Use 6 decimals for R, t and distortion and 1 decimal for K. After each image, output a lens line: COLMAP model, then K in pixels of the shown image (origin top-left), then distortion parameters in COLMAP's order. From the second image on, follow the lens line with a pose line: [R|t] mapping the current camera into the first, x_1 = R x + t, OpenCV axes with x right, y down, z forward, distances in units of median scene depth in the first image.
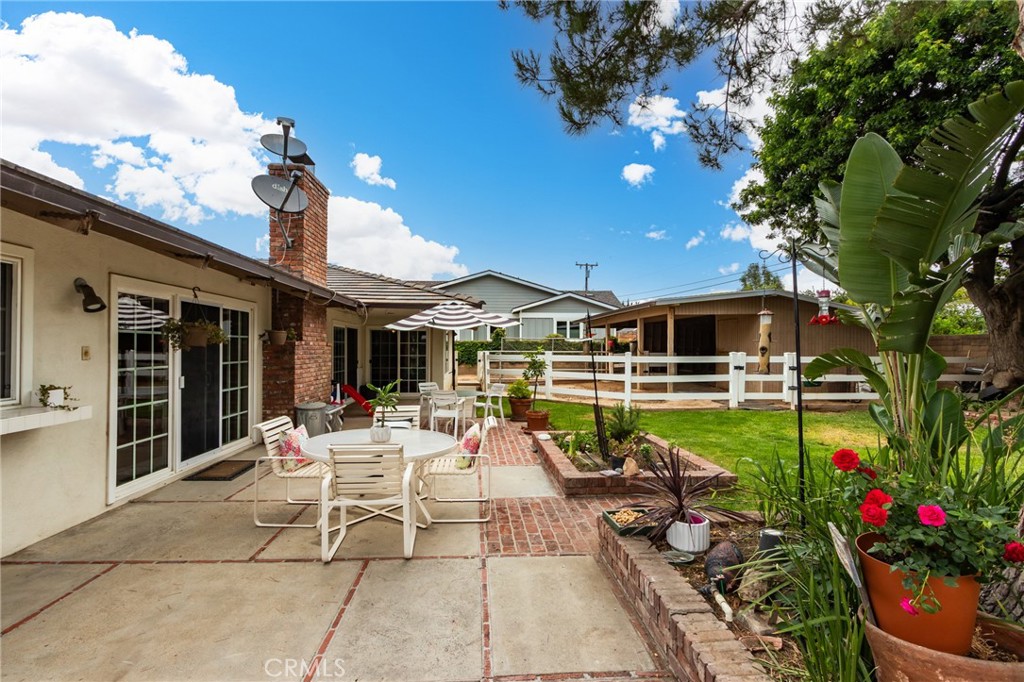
lens RADIAL K [[466.4, 0, 506.3], [0, 466.4, 343.7], [0, 0, 1]] dist [0.002770, -0.001239]
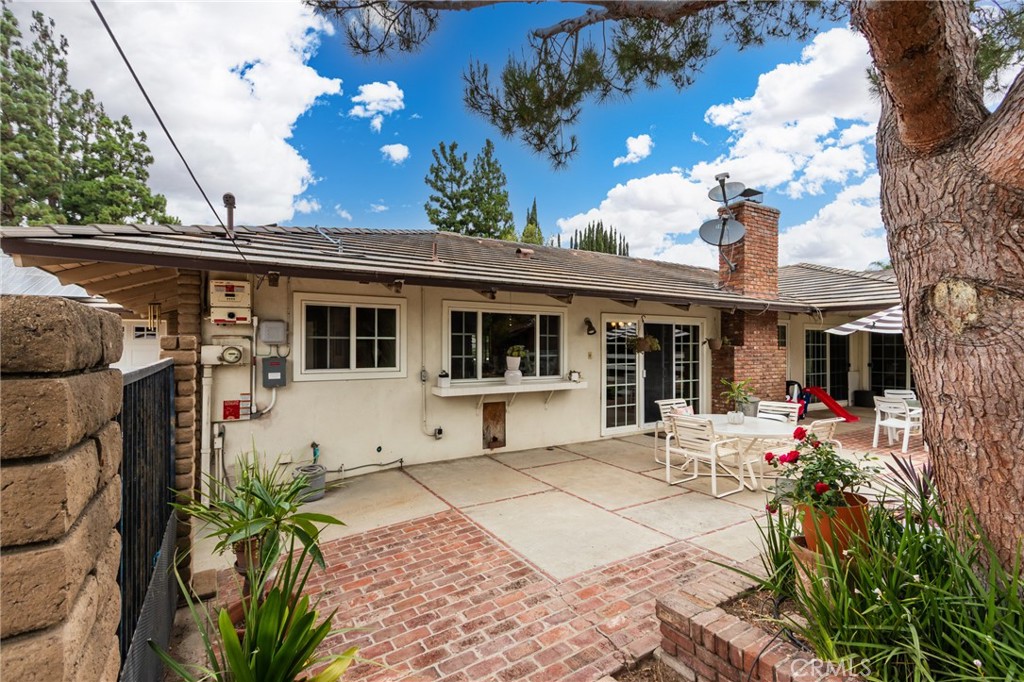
lens RADIAL K [[466.4, 0, 501.1], [0, 466.4, 341.4], [0, 0, 1]] dist [0.002770, -0.001239]
pose [[0.466014, -0.014123, -0.884664, 0.508209], [0.010320, 0.999891, -0.010526, -0.016809], [0.884717, -0.004224, 0.466109, -0.188088]]
